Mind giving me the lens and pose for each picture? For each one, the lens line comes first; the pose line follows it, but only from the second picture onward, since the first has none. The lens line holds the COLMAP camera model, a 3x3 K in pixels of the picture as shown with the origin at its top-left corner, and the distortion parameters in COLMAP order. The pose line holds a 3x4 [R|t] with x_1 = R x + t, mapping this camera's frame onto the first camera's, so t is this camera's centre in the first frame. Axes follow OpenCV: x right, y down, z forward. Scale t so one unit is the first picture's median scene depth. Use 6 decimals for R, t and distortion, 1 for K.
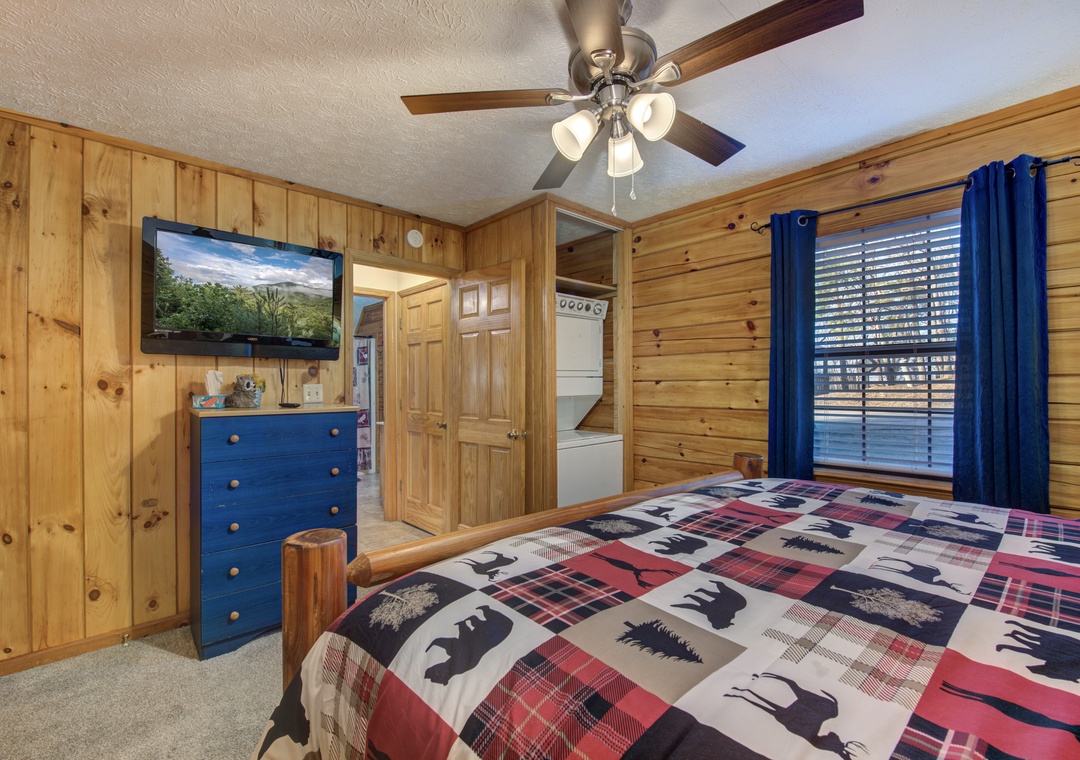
lens RADIAL K [[463.5, 0, 540.0], [0, 463.5, 380.0], [0, 0, 1]] dist [-0.000759, 0.000032]
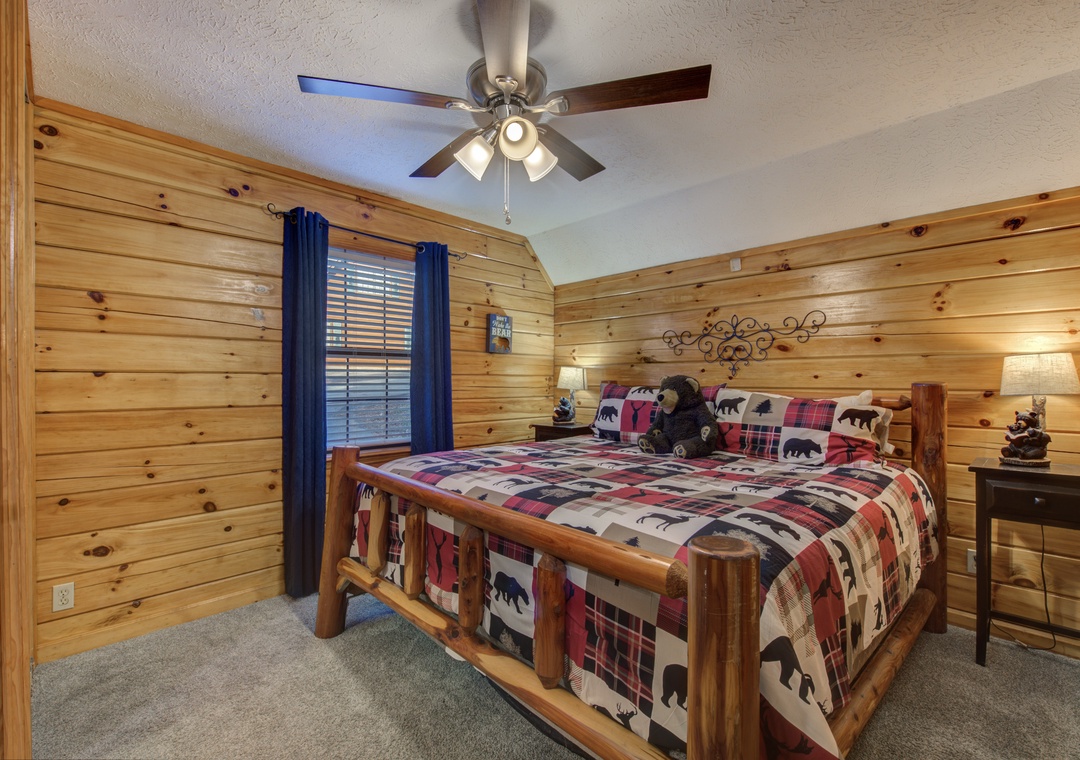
lens RADIAL K [[463.5, 0, 540.0], [0, 463.5, 380.0], [0, 0, 1]] dist [-0.000759, 0.000032]
pose [[-0.005842, 0.004402, 0.999973, -0.581381], [-0.012732, 0.999909, -0.004476, 0.012887], [-0.999902, -0.012758, -0.005786, 0.577078]]
